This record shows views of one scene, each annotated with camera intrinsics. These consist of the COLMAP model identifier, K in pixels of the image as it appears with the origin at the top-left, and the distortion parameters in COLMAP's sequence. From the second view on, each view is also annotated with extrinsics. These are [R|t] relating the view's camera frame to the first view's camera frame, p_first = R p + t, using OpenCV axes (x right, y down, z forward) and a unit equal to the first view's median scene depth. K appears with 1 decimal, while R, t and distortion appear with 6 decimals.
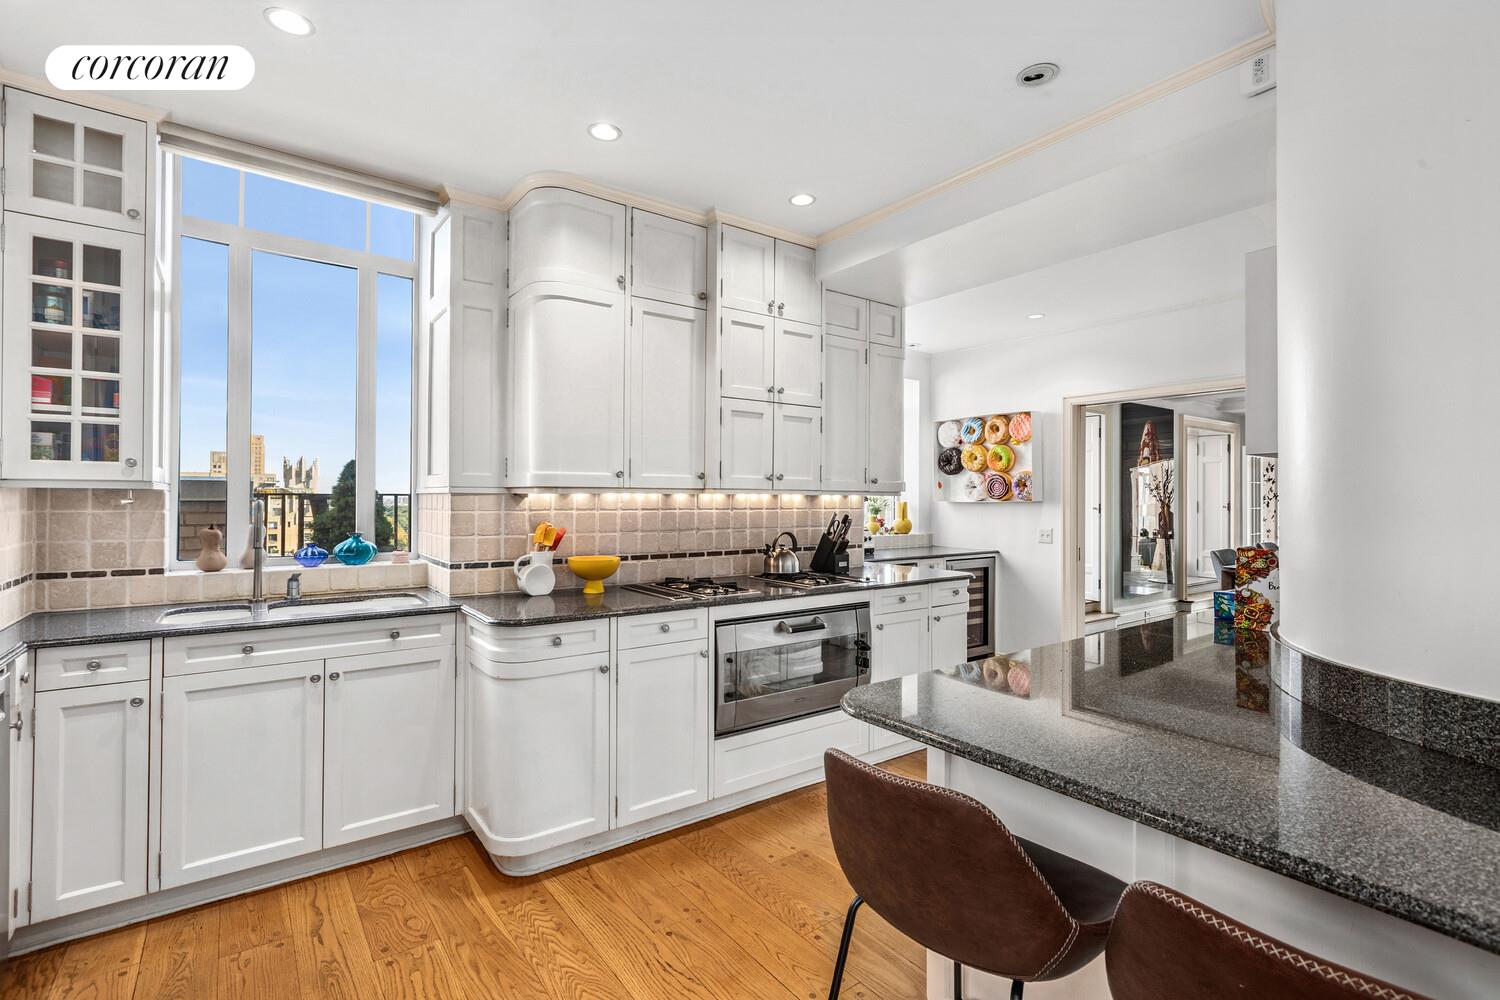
lens RADIAL K [[700.1, 0, 756.4], [0, 700.1, 497.0], [0, 0, 1]] dist [0.000068, 0.000117]
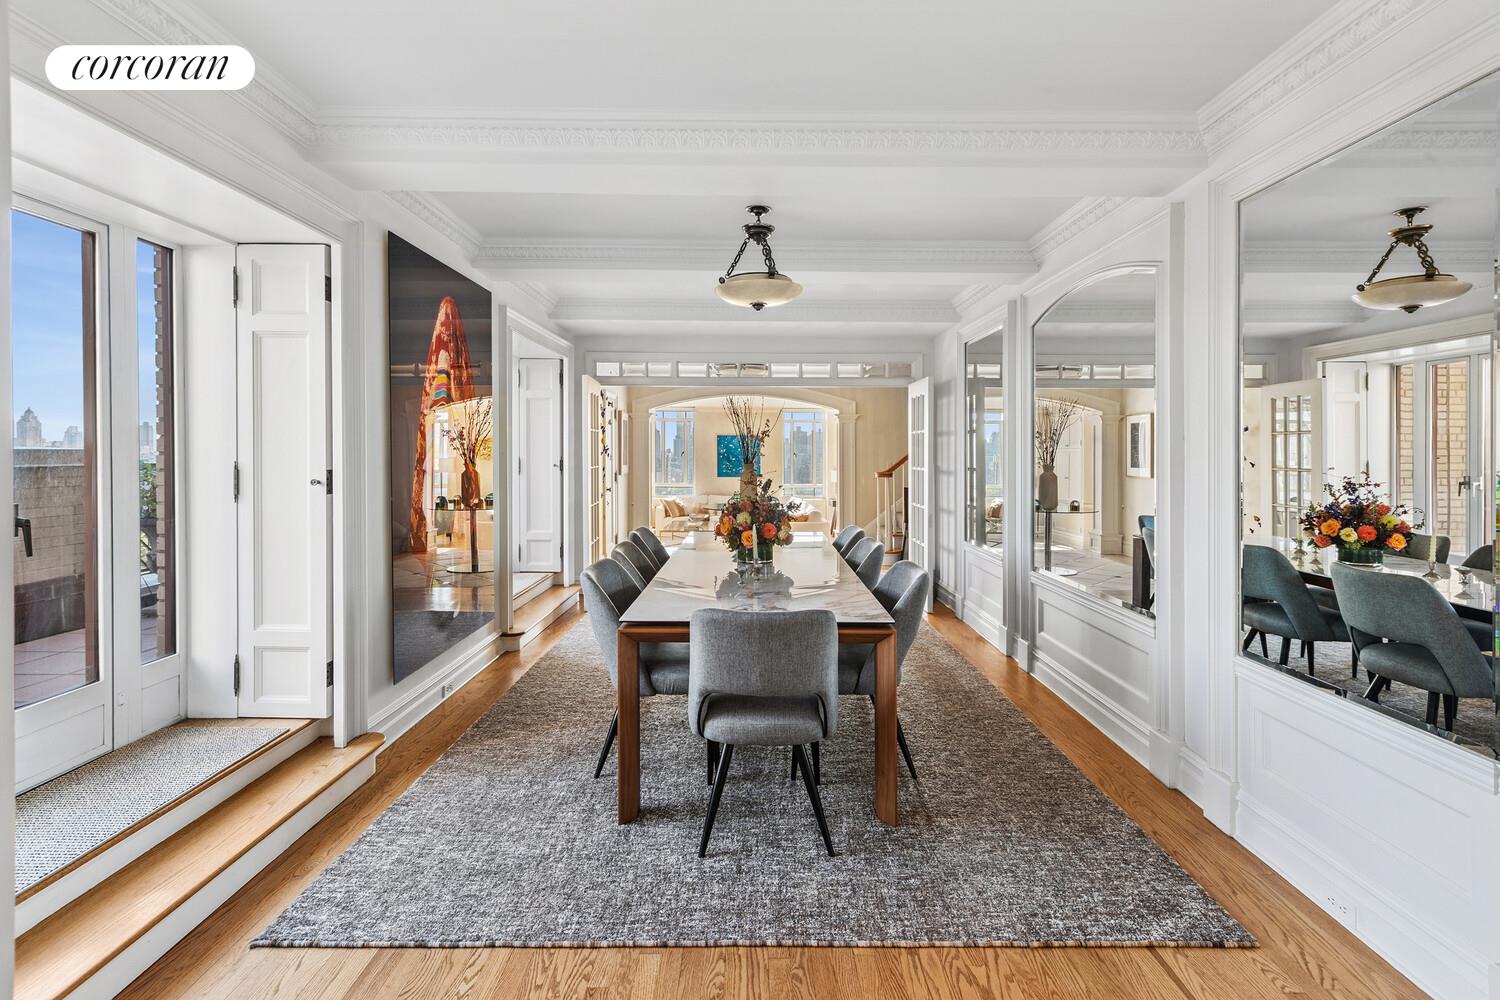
lens RADIAL K [[700.1, 0, 777.2], [0, 700.1, 454.8], [0, 0, 1]] dist [0.000068, 0.000117]
pose [[0.580109, -0.007447, 0.814505, 0.273684], [0.001077, 0.999964, 0.008376, -0.001618], [-0.814538, -0.003981, 0.580097, 0.490793]]
